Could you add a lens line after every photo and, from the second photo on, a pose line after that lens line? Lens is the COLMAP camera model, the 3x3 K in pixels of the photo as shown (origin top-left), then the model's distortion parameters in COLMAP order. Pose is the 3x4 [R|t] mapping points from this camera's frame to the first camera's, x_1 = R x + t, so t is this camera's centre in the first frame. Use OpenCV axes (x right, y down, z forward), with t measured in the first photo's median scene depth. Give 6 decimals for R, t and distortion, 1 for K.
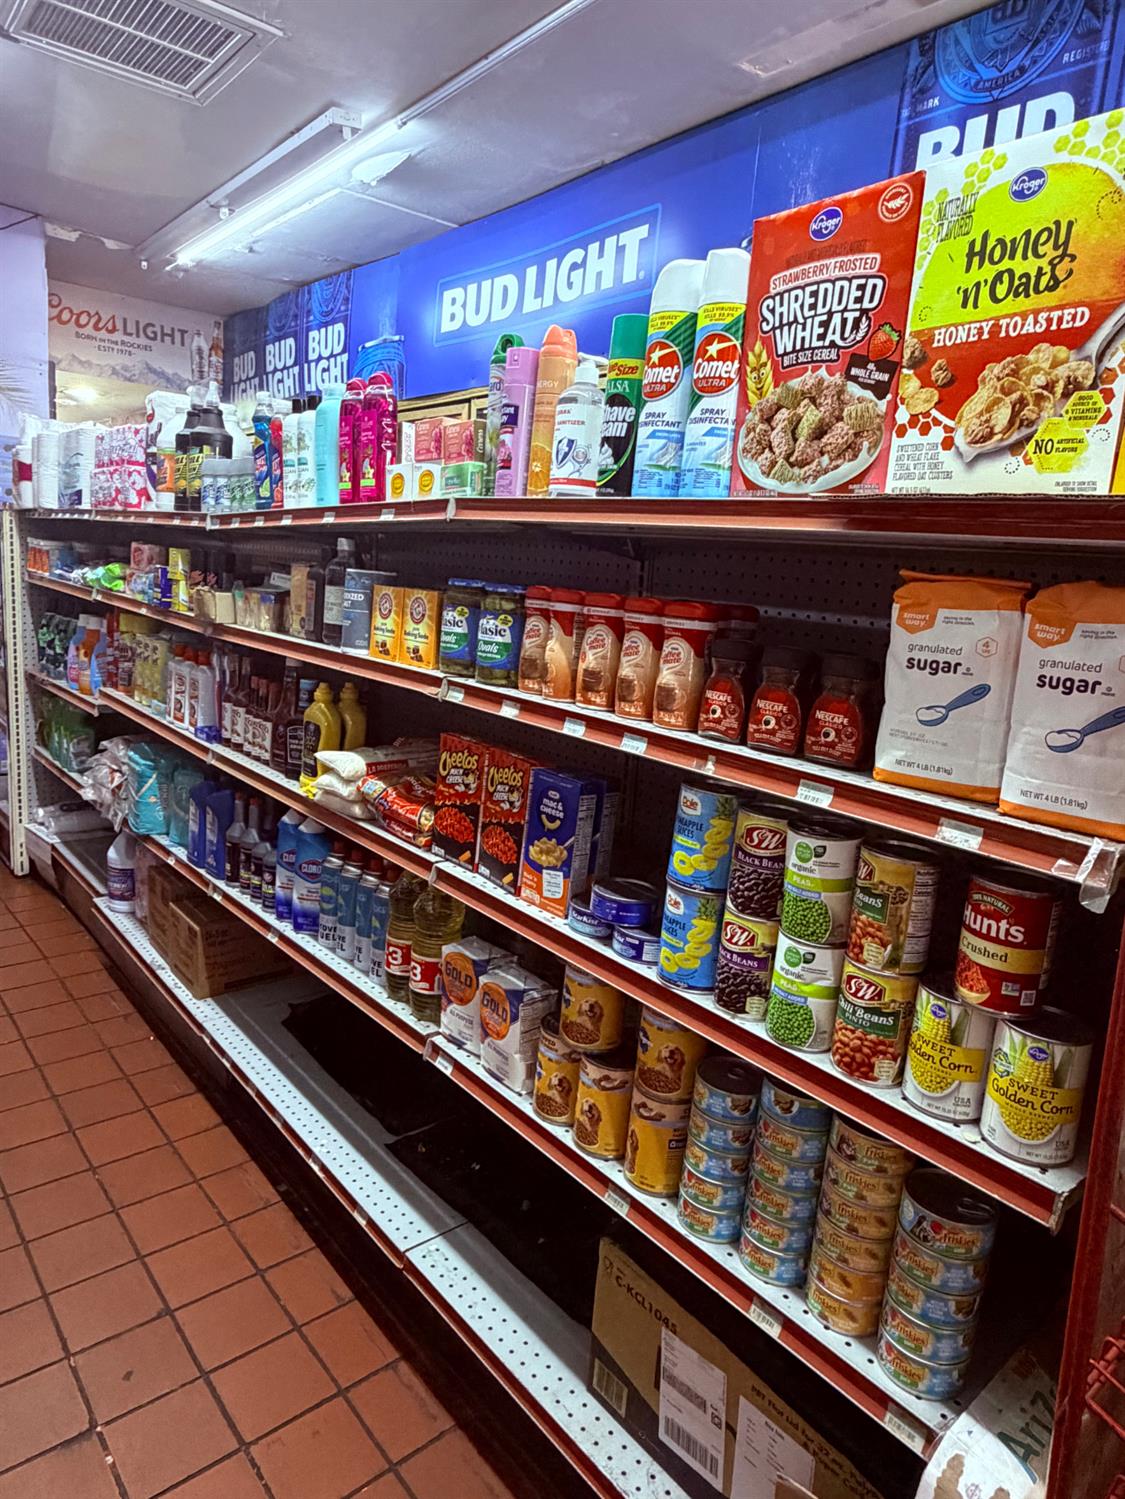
lens RADIAL K [[992.5, 0, 562.5], [0, 992.5, 749.5], [0, 0, 1]] dist [-0.004416, -0.002522]
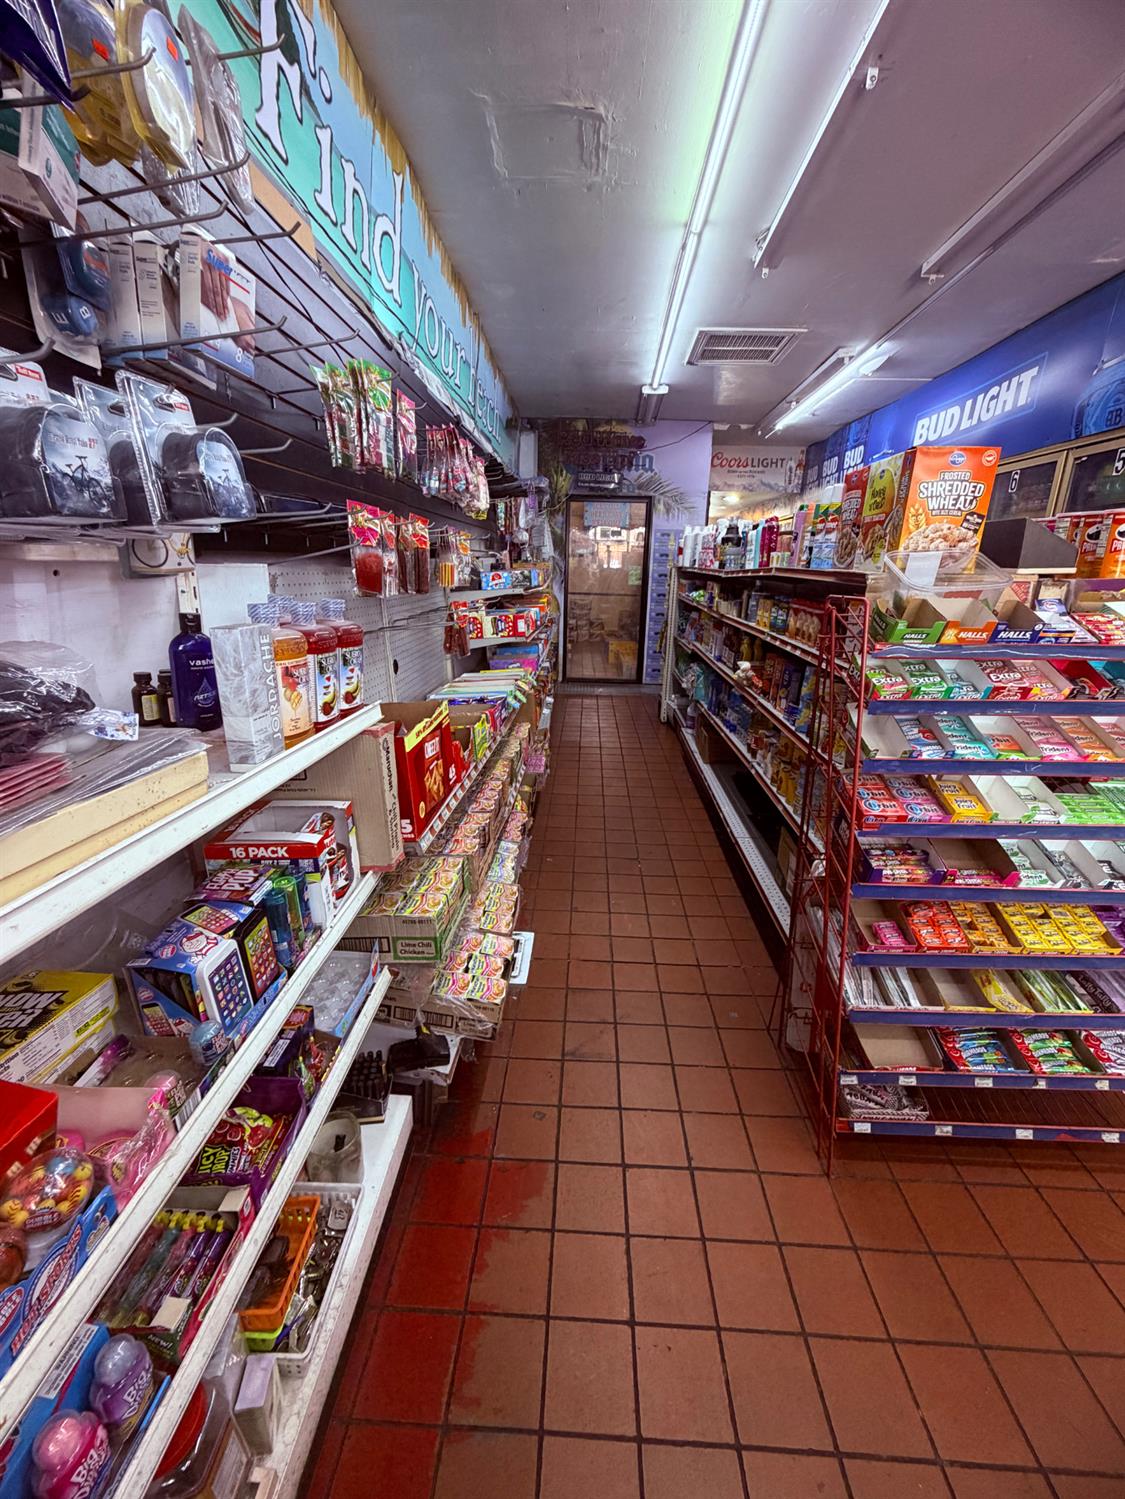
lens RADIAL K [[587.7, 0, 562.5], [0, 587.7, 749.5], [0, 0, 1]] dist [0.000210, 0.000244]
pose [[0.743090, 0.152400, -0.651606, 0.274130], [-0.092900, 0.987787, 0.125084, 0.047564], [0.662711, -0.032414, 0.748173, -0.300842]]
